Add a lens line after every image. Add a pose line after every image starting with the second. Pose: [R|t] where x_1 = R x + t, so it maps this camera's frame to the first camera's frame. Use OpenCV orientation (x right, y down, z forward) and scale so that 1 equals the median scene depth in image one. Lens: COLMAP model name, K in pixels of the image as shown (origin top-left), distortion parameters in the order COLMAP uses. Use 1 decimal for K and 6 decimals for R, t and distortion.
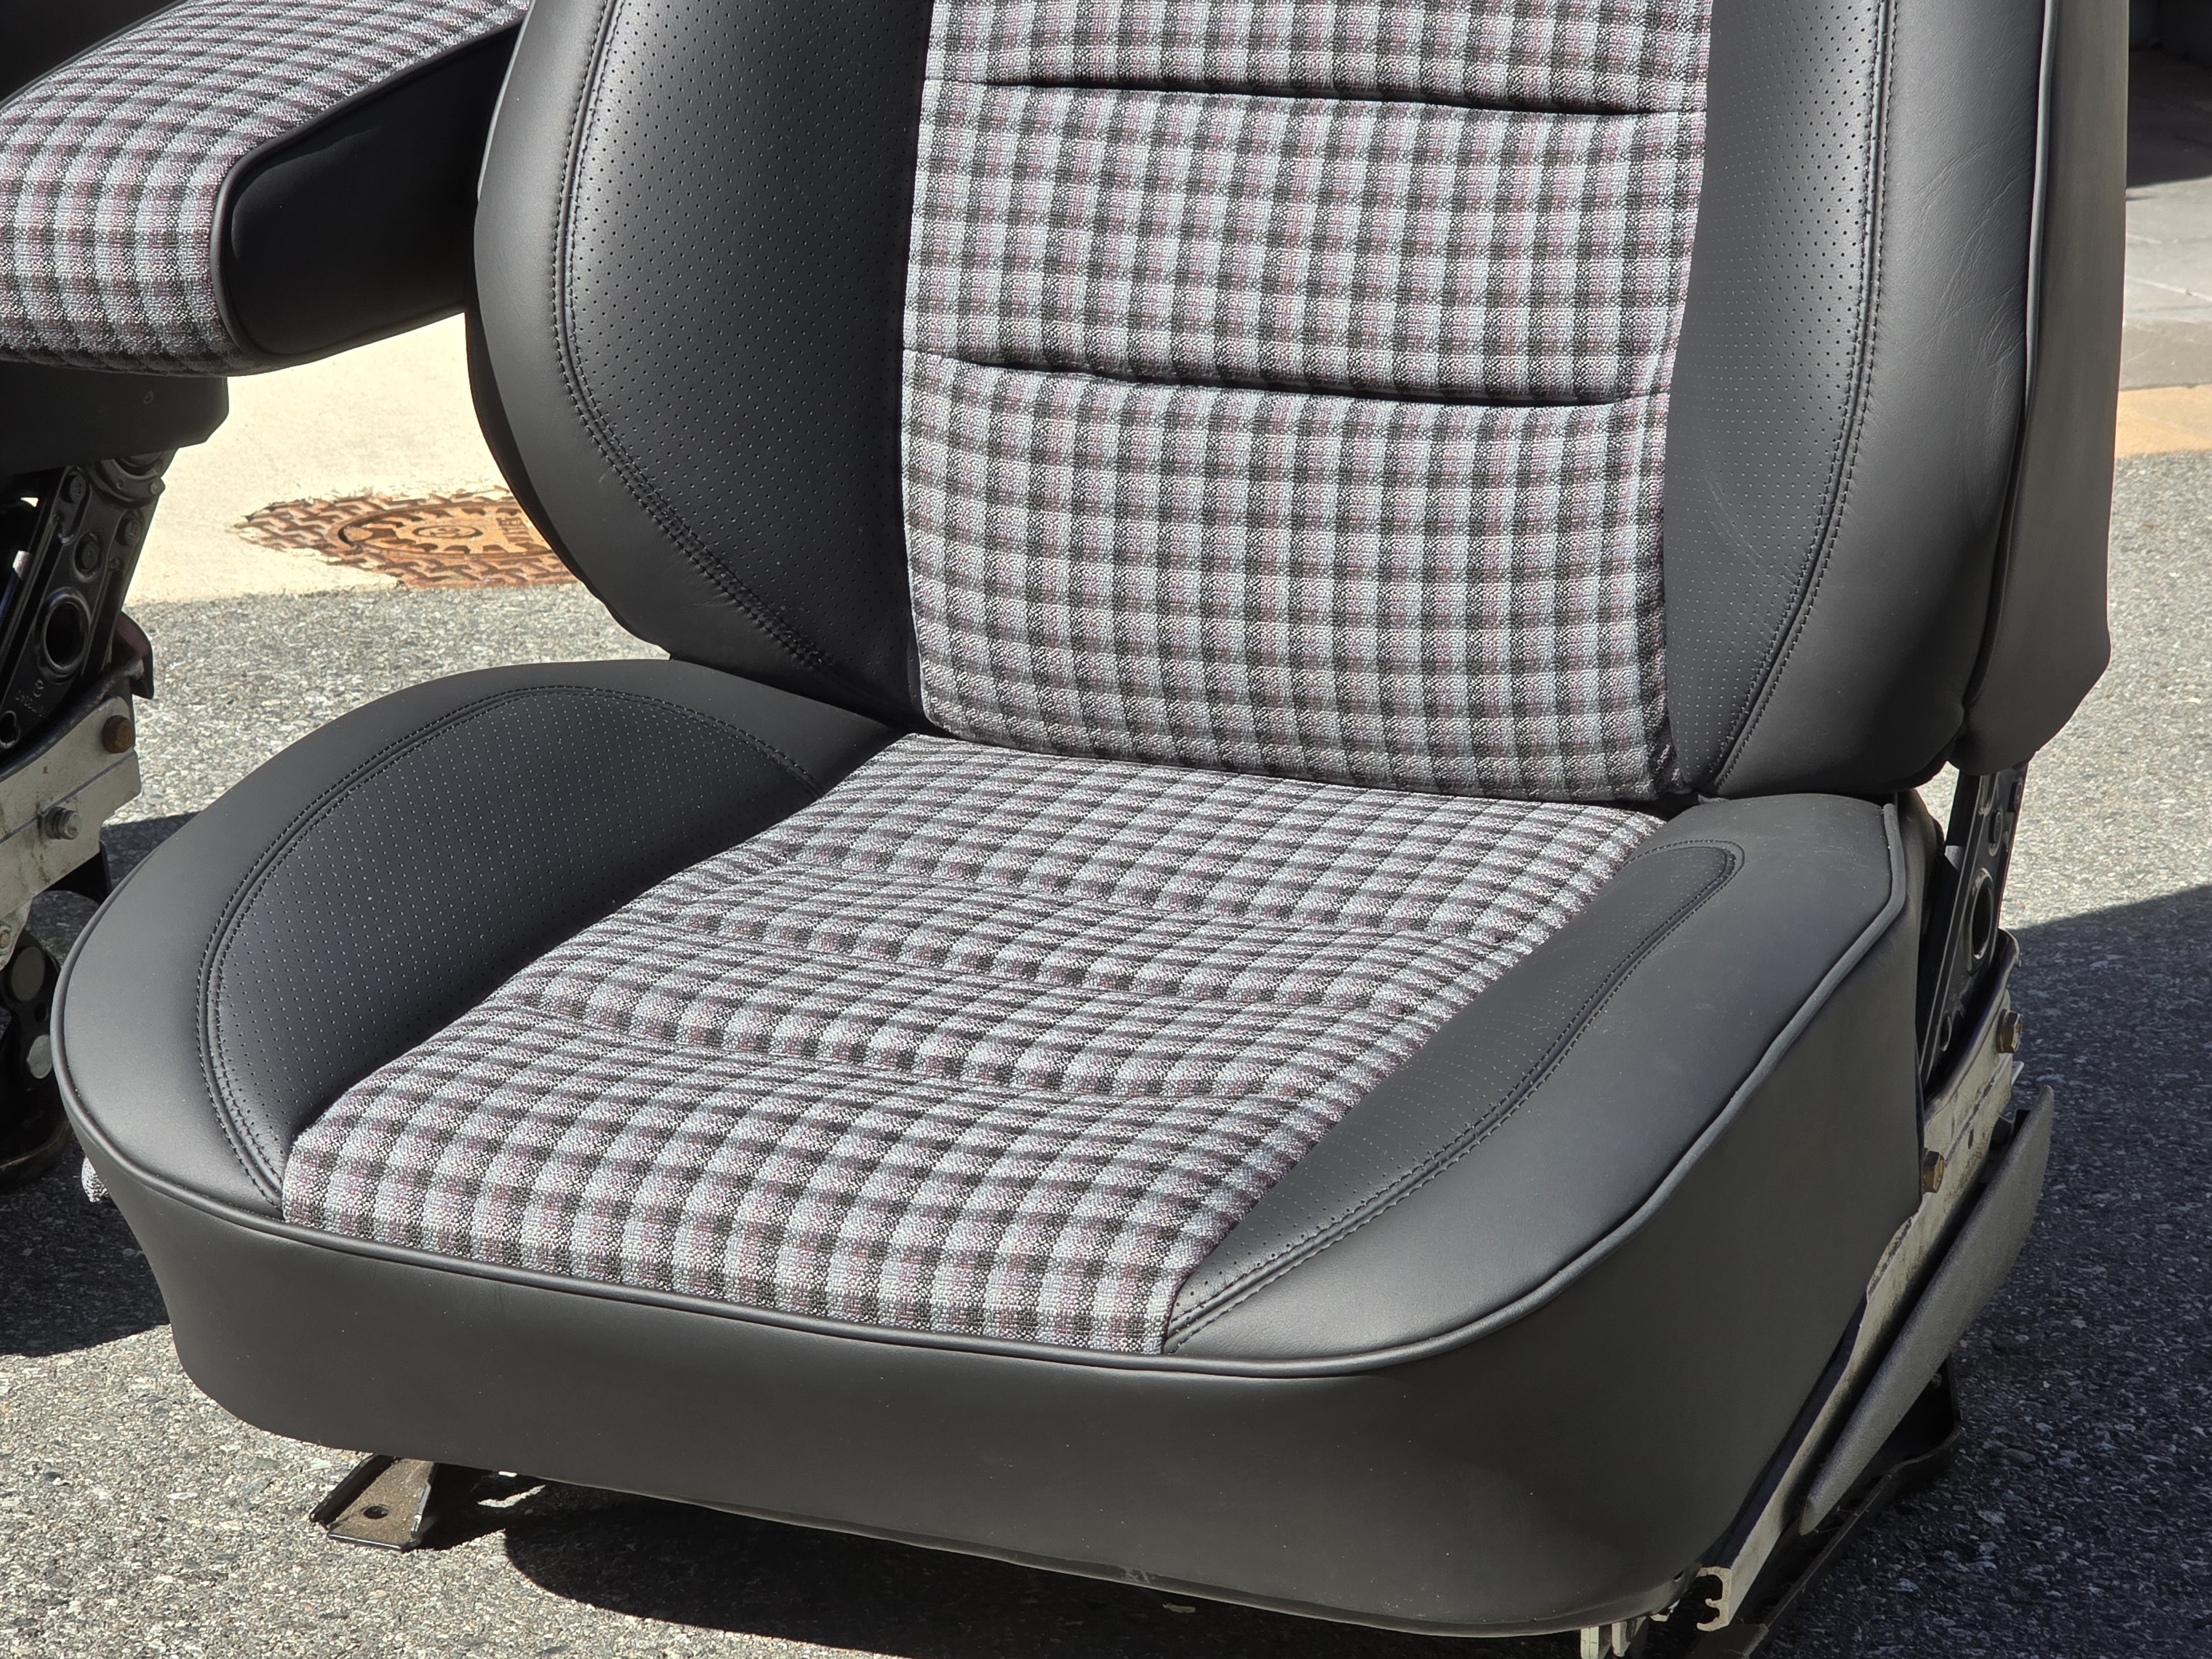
lens RADIAL K [[5645.0, 0, 1119.5], [0, 5645.0, 820.7], [0, 0, 1]] dist [-0.296360, 0.000000]
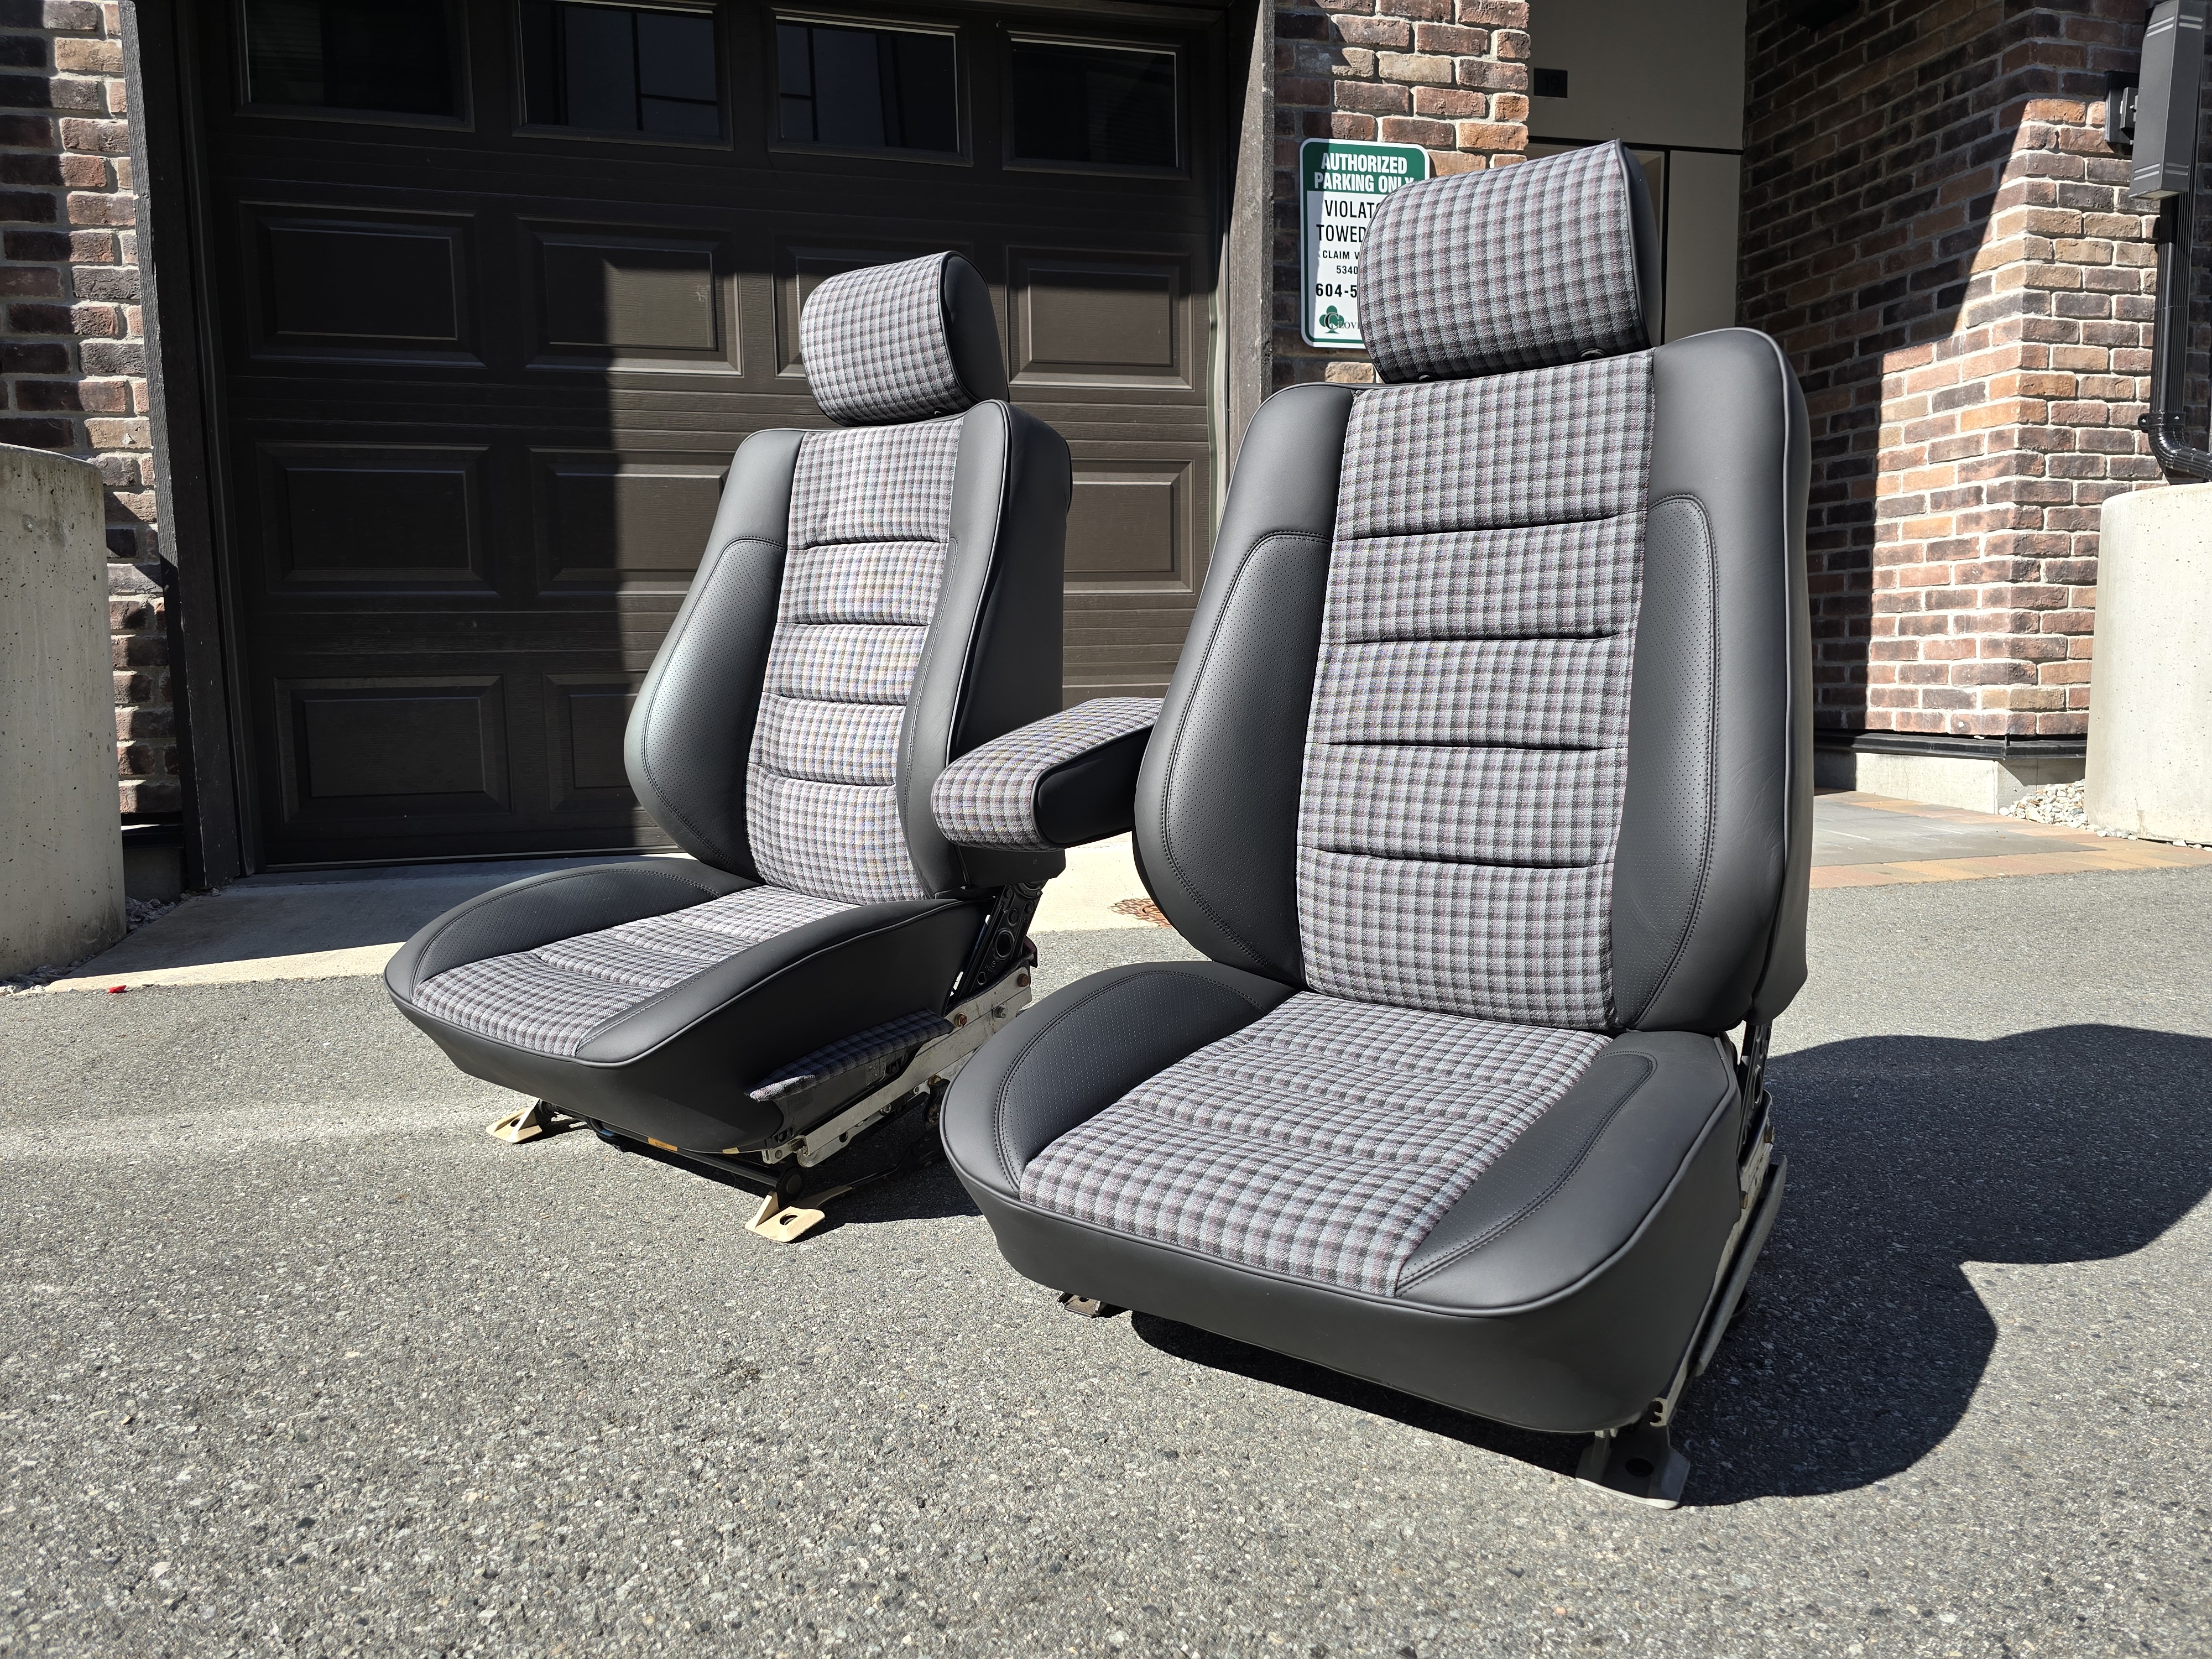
lens RADIAL K [[1454.1, 0, 1069.2], [0, 1454.1, 809.4], [0, 0, 1]] dist [0.047957, -0.043373]
pose [[0.975213, -0.001022, -0.221265, 0.008336], [-0.025194, 0.992973, -0.115628, -0.019811], [0.219829, 0.118337, 0.968335, 0.329211]]
